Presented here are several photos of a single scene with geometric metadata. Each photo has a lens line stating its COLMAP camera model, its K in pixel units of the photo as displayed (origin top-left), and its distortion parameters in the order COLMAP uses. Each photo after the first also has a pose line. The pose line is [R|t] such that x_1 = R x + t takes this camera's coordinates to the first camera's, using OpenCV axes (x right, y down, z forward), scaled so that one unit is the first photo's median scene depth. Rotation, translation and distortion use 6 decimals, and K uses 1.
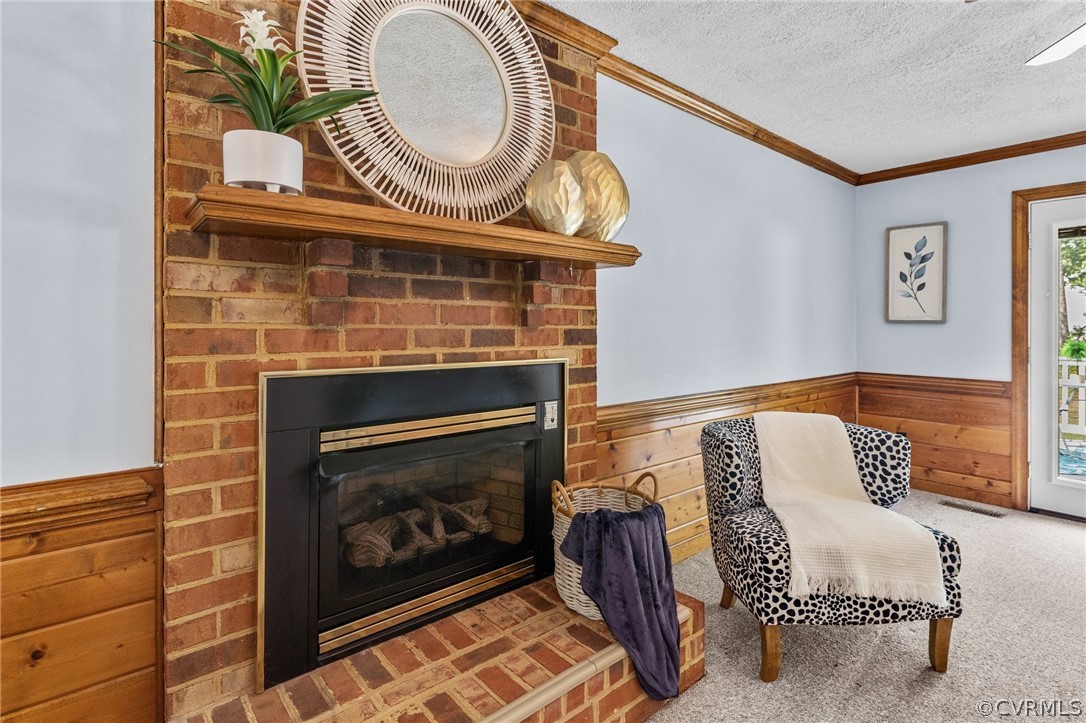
lens RADIAL K [[527.2, 0, 538.6], [0, 527.2, 322.3], [0, 0, 1]] dist [-0.000751, -0.000617]
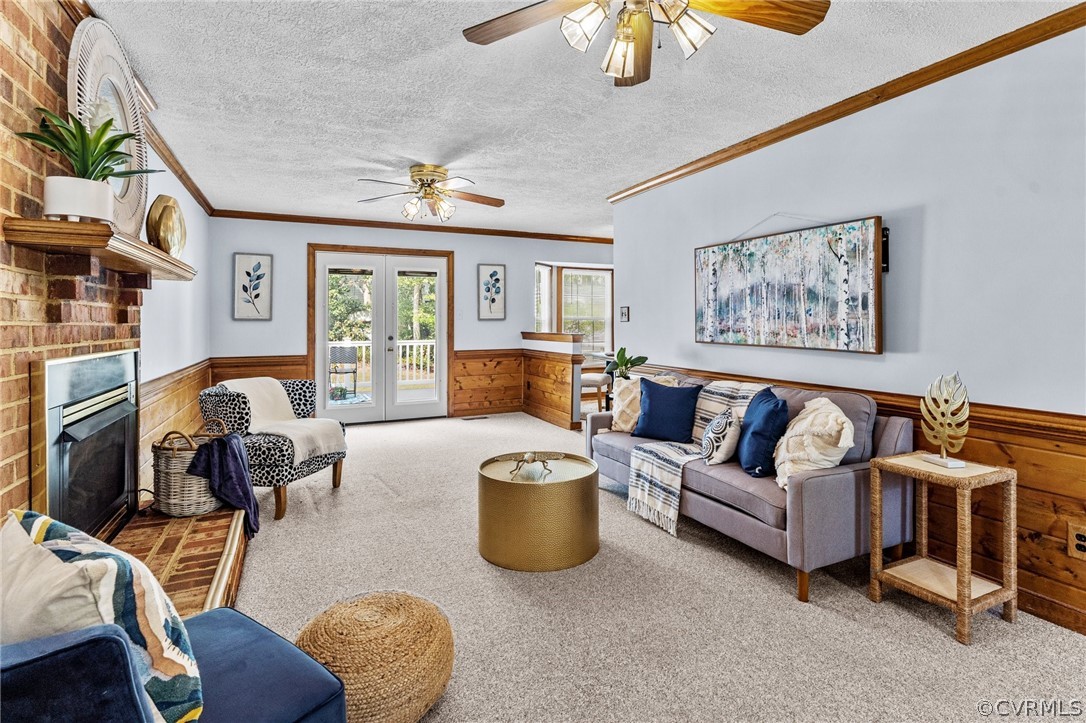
lens RADIAL K [[527.2, 0, 538.6], [0, 527.2, 322.3], [0, 0, 1]] dist [-0.000751, -0.000617]
pose [[0.264285, -0.004835, 0.964433, -0.897403], [0.000698, 0.999988, 0.004822, -0.000367], [-0.964444, -0.000601, 0.264285, -0.276794]]
